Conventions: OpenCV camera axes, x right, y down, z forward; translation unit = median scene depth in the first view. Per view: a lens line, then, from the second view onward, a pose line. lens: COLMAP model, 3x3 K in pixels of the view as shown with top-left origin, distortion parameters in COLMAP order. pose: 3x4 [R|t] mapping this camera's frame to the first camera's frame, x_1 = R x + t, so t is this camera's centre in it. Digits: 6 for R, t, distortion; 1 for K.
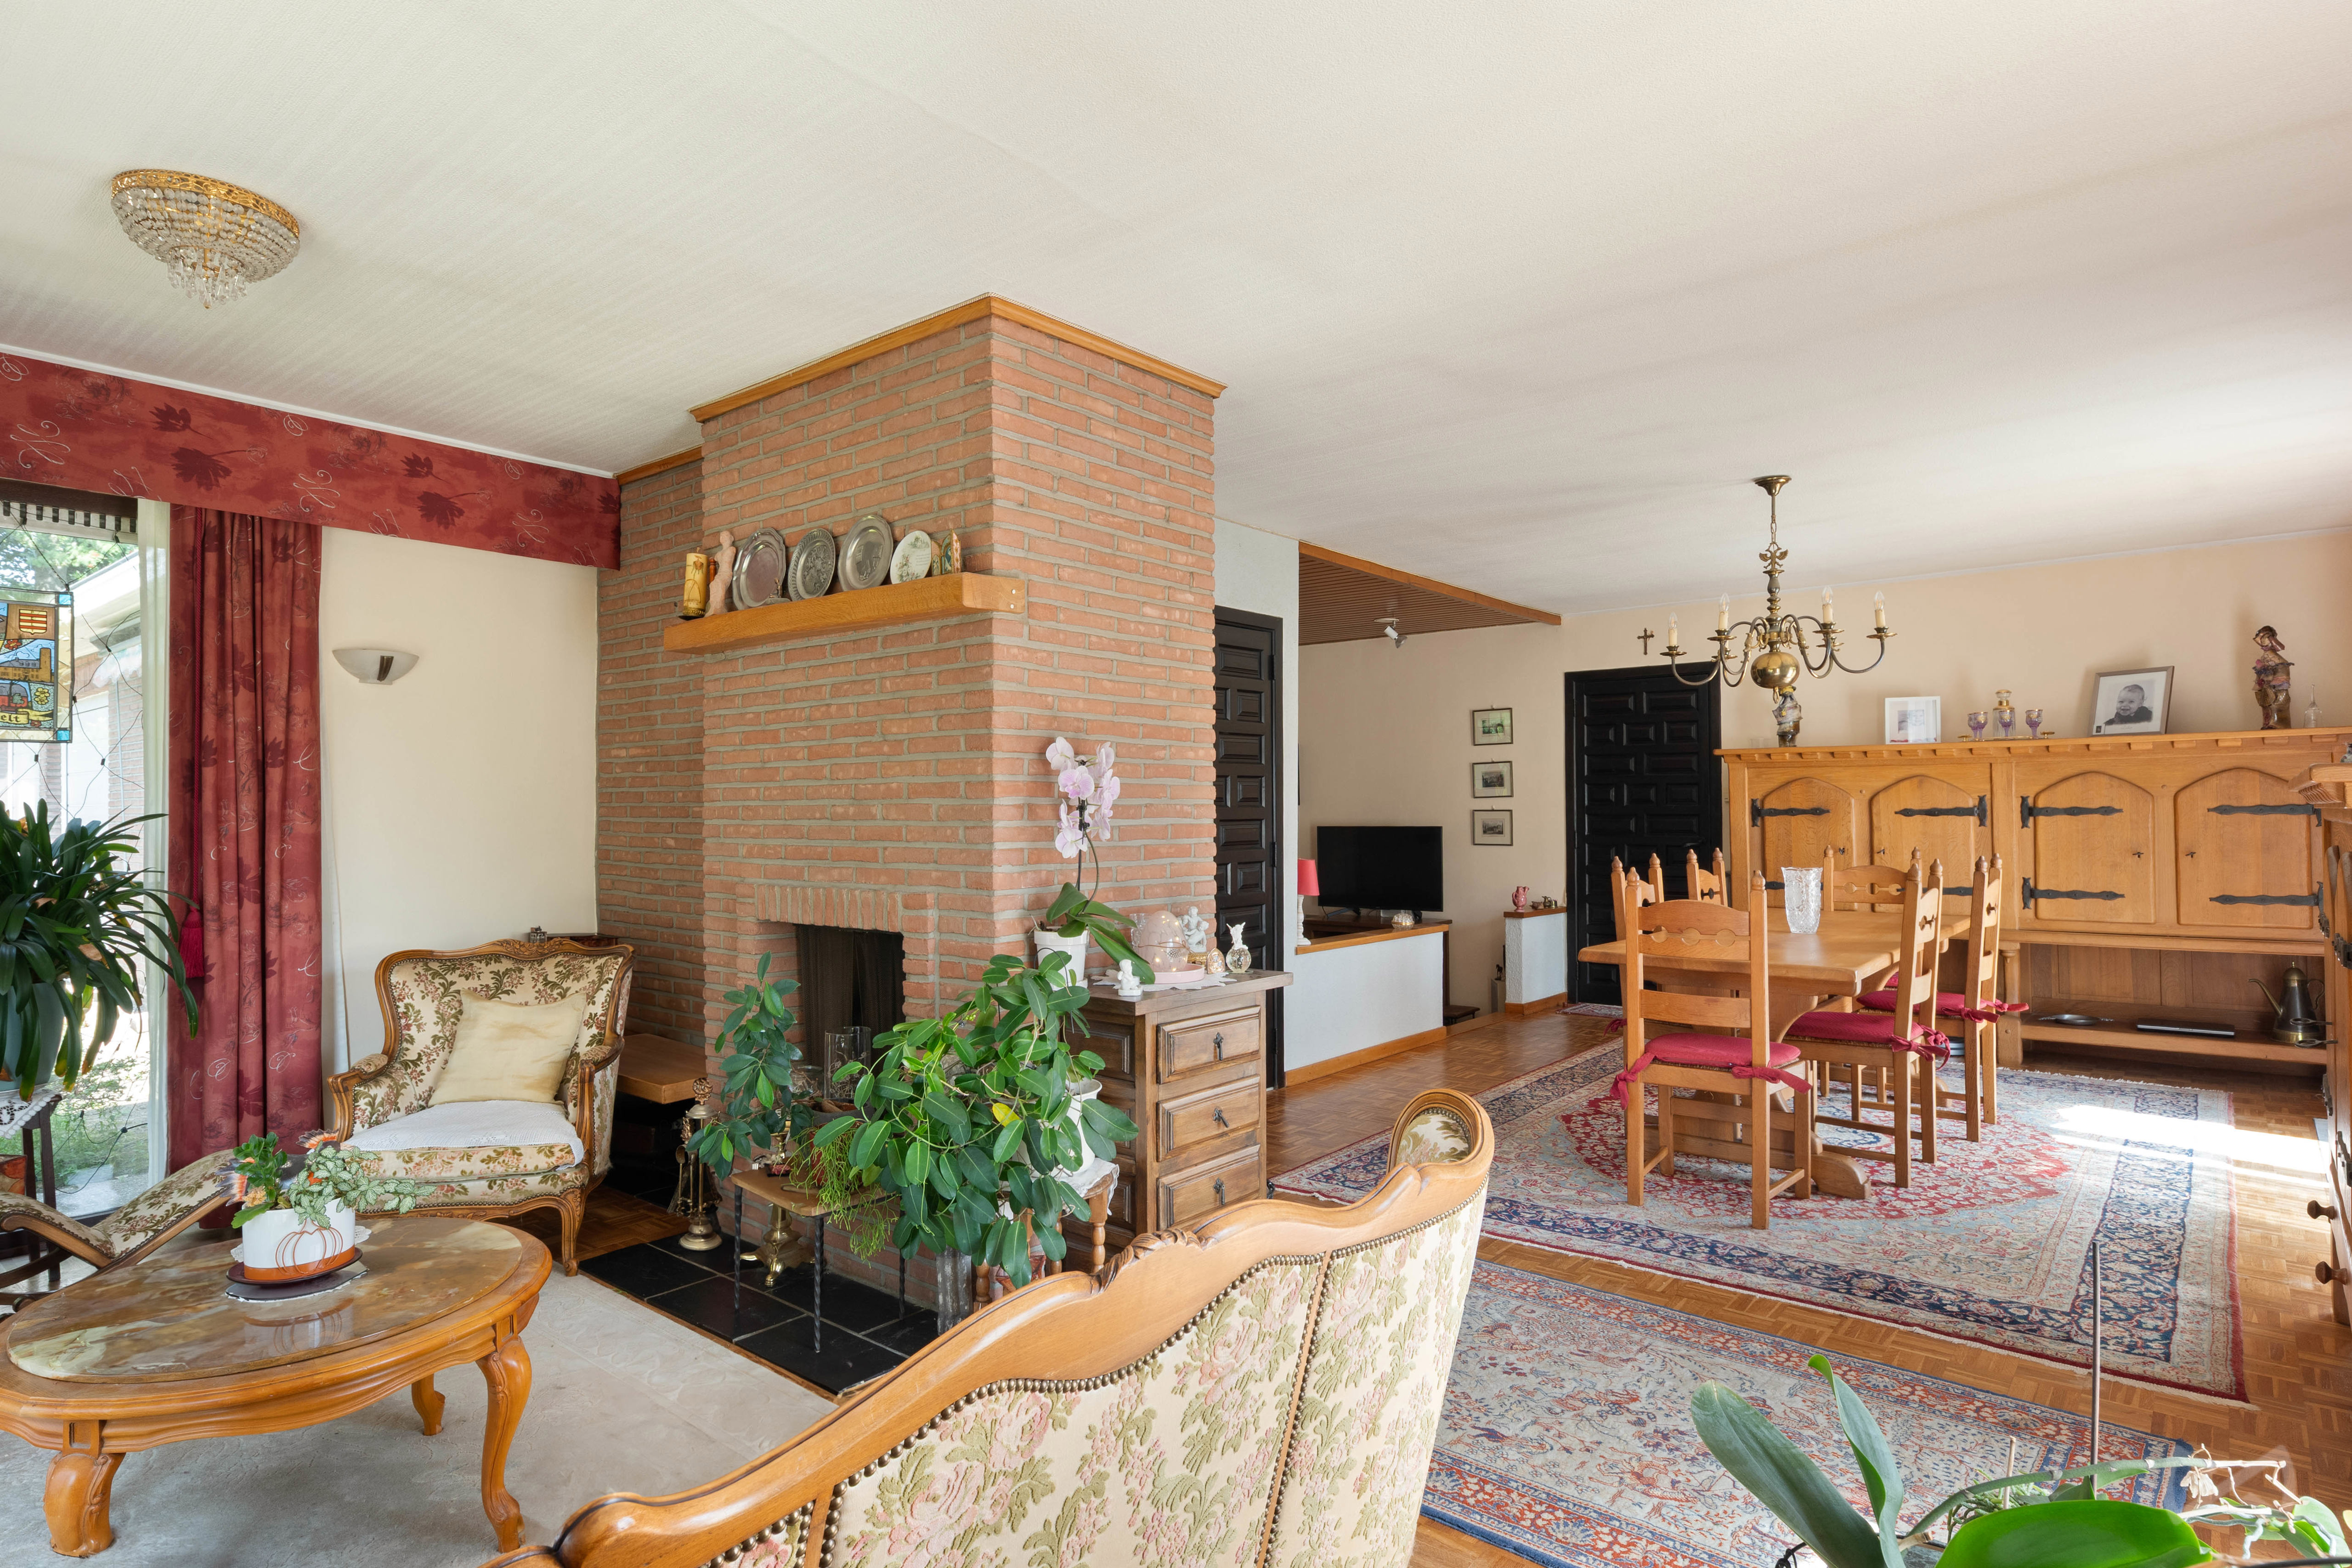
lens RADIAL K [[1260.6, 0, 1191.8], [0, 1260.6, 782.1], [0, 0, 1]] dist [0.005371, -0.000643]
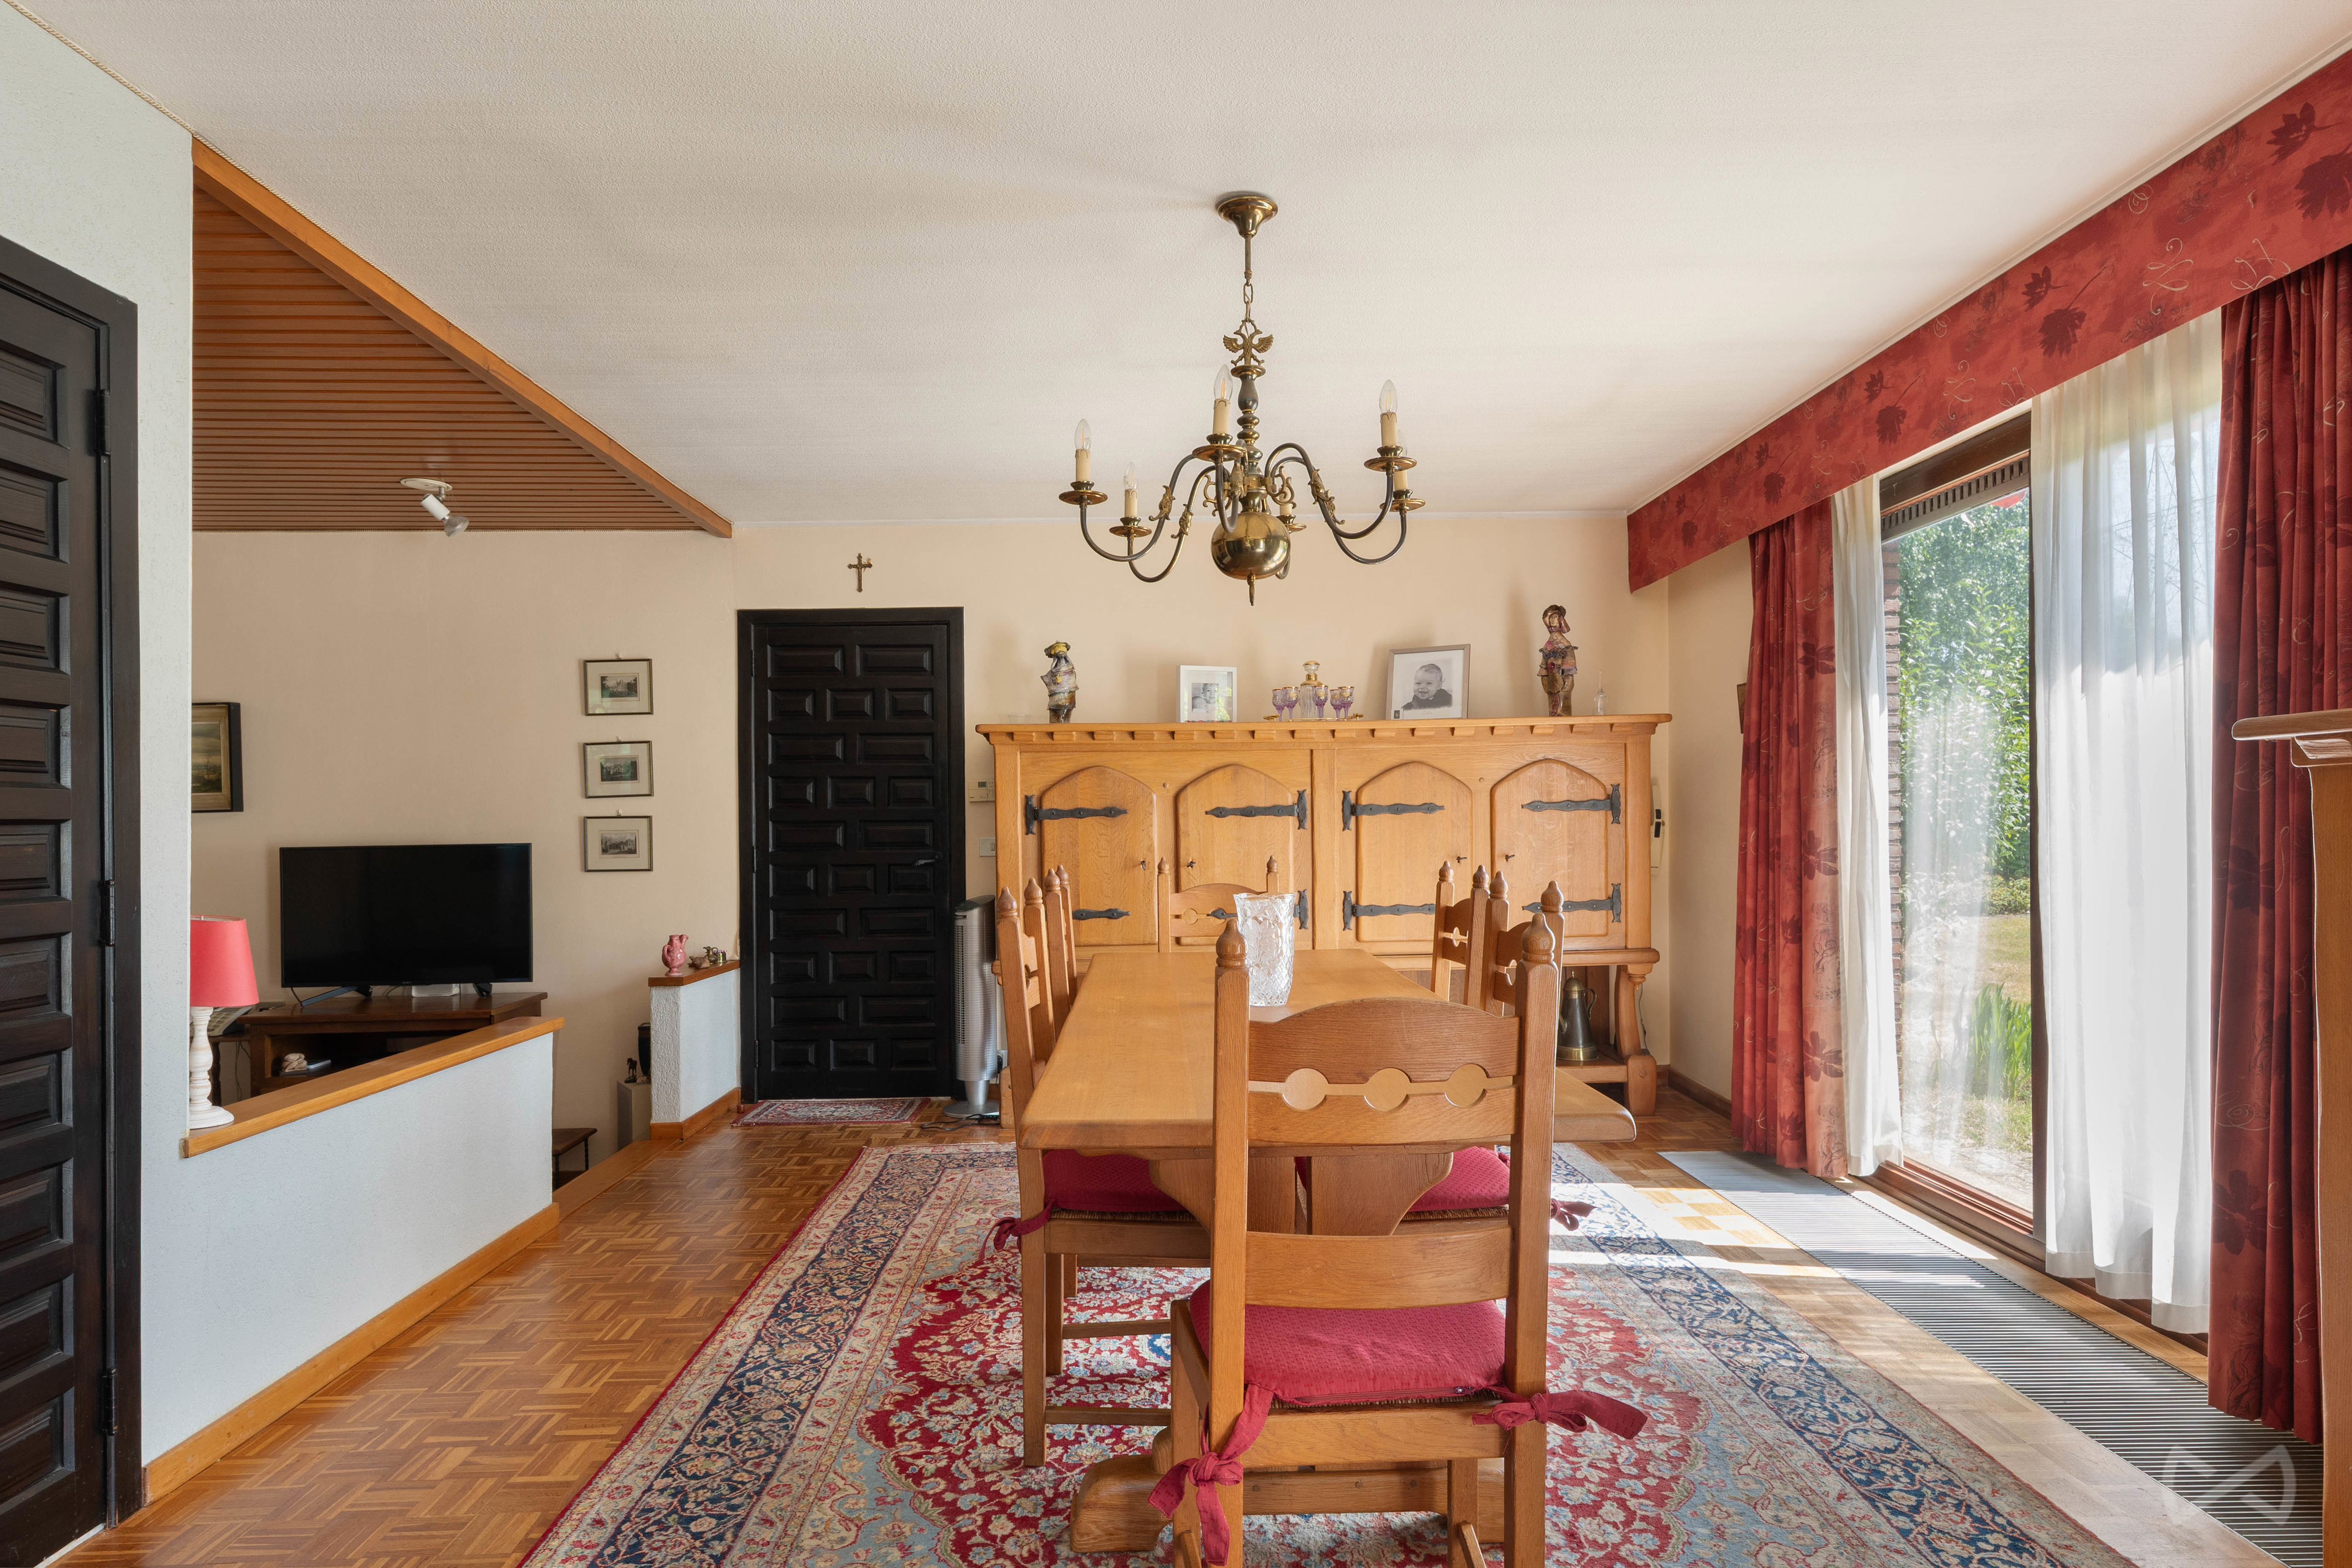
lens RADIAL K [[1232.4, 0, 1176.5], [0, 1232.4, 814.9], [0, 0, 1]] dist [0.012331, 0.000669]
pose [[0.756839, -0.000356, 0.653601, 0.090913], [-0.005082, 0.999966, 0.006431, 0.033417], [-0.653582, -0.008189, 0.756812, 0.719116]]
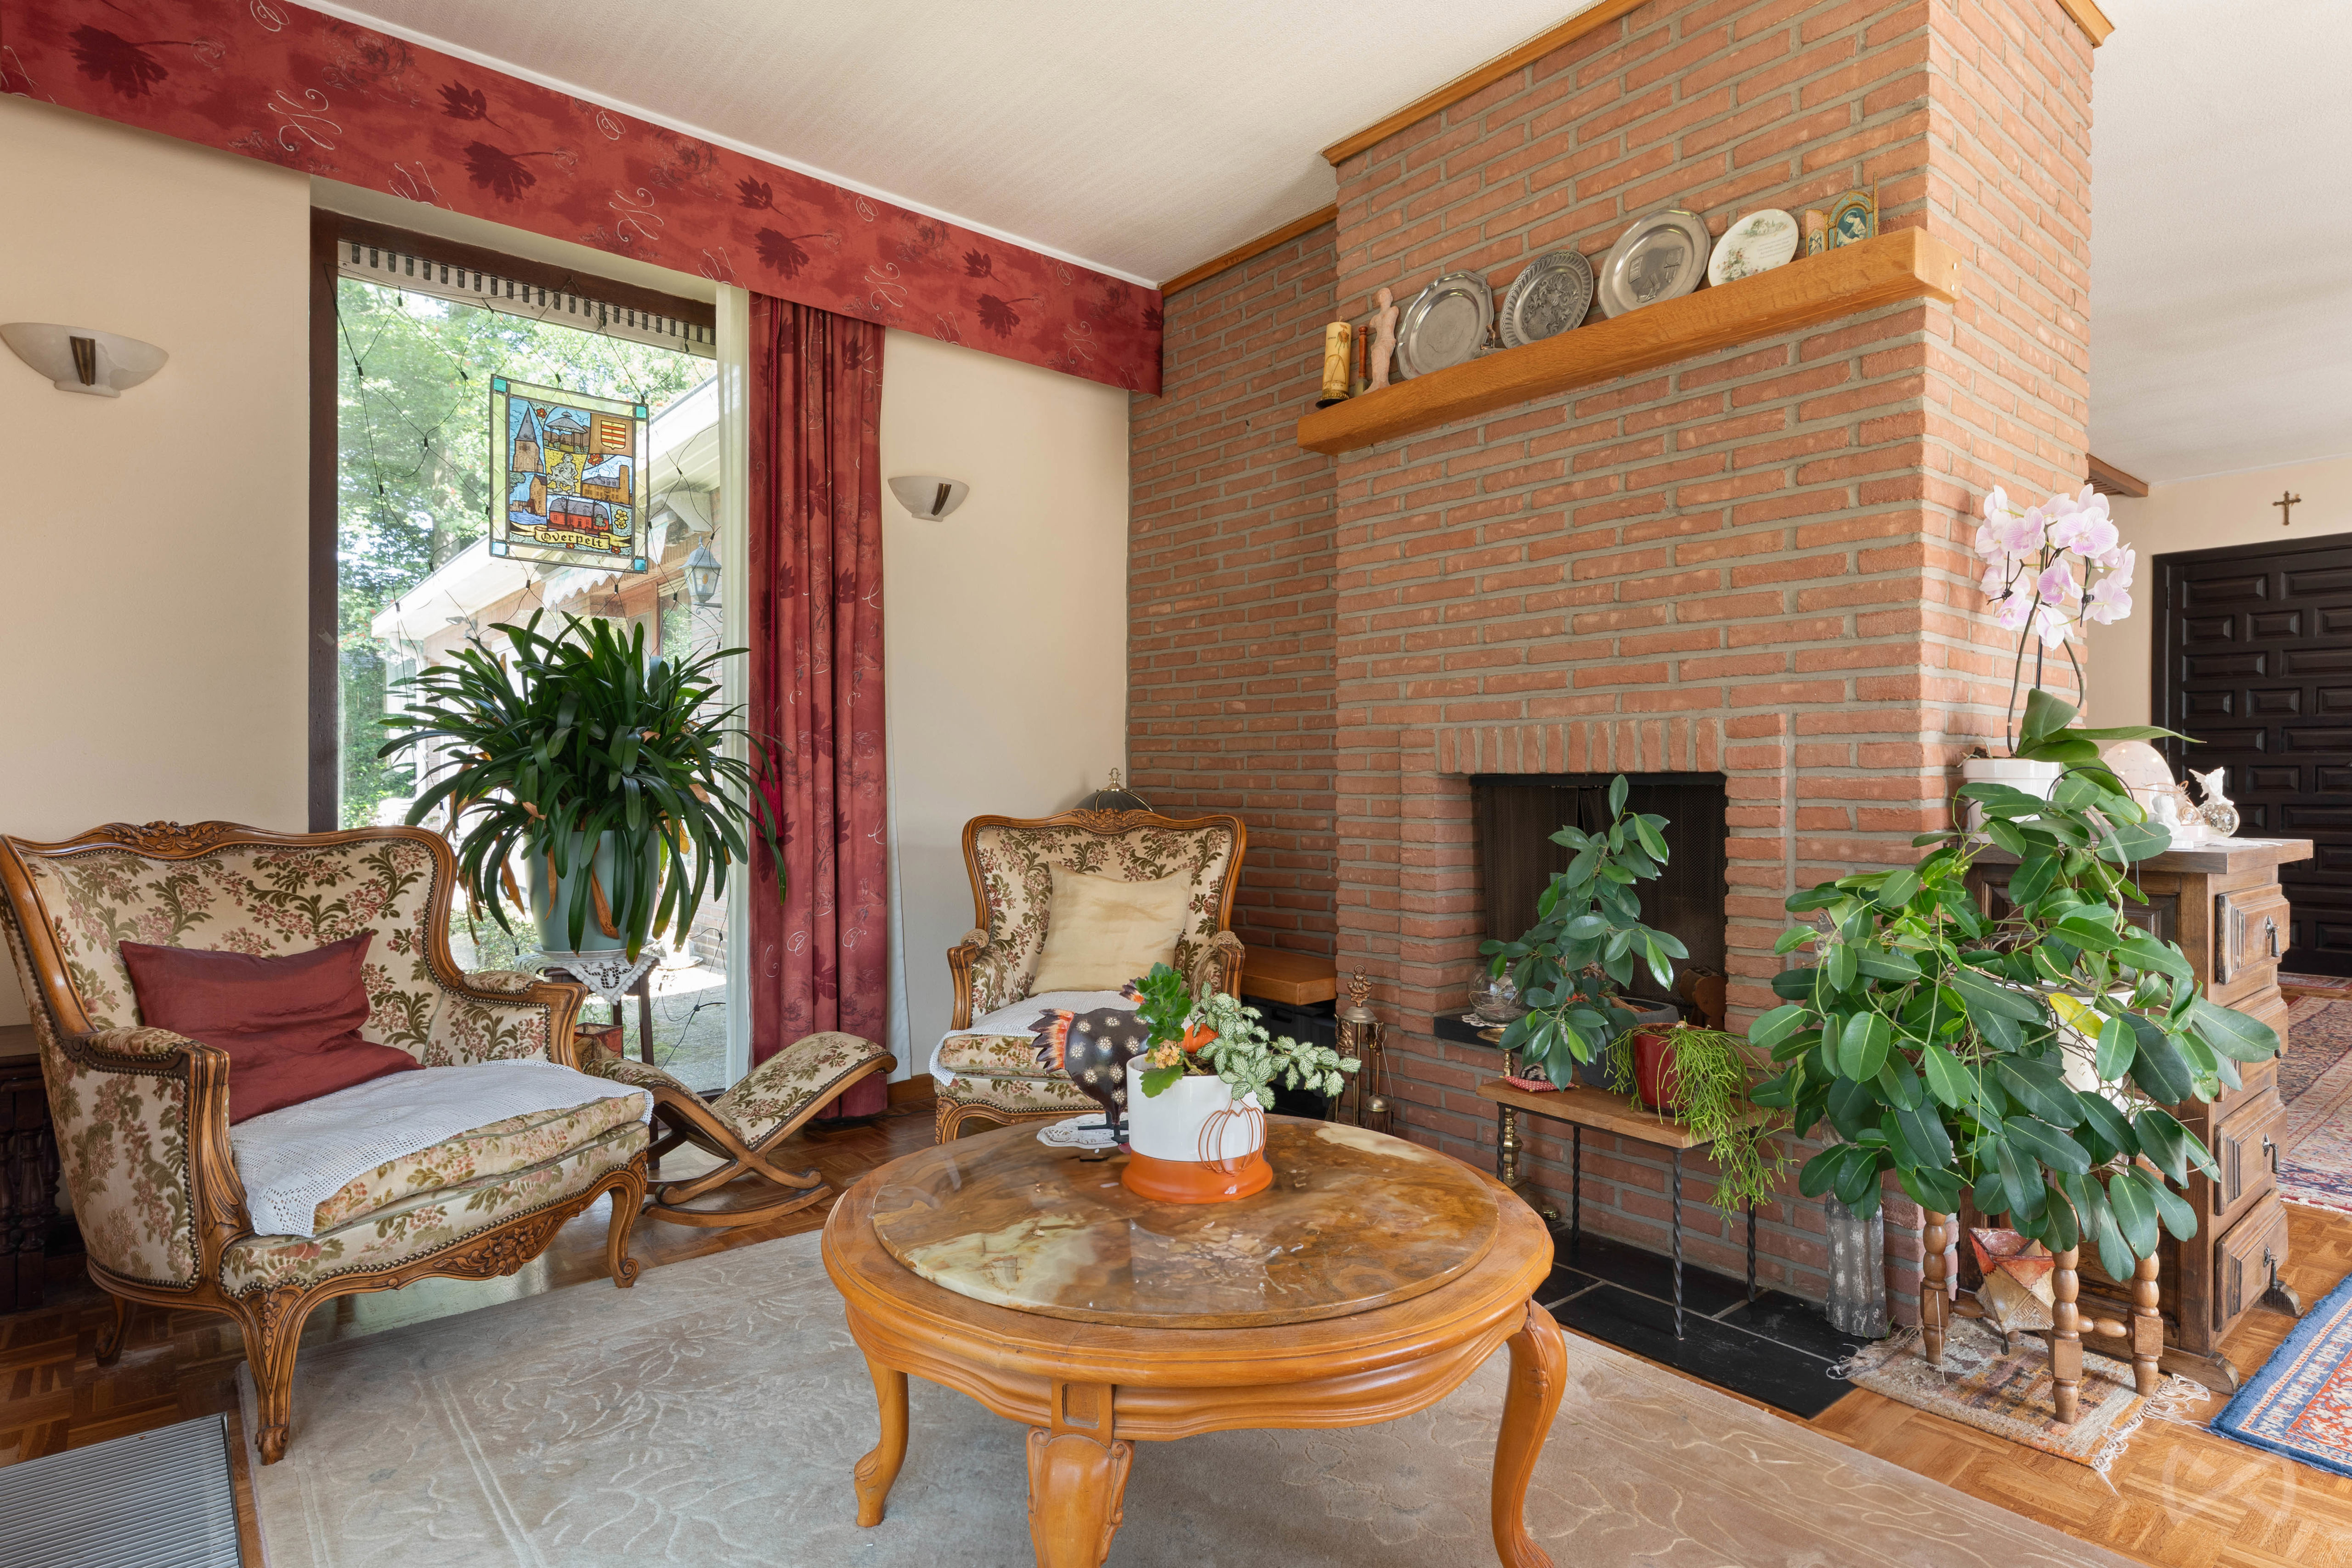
lens RADIAL K [[1246.6, 0, 1181.0], [0, 1246.6, 778.4], [0, 0, 1]] dist [0.001117, 0.000708]
pose [[0.982222, 0.008202, -0.187545, -0.335785], [-0.005082, 0.999841, 0.017109, 0.093489], [0.187656, -0.015852, 0.982107, 0.195324]]
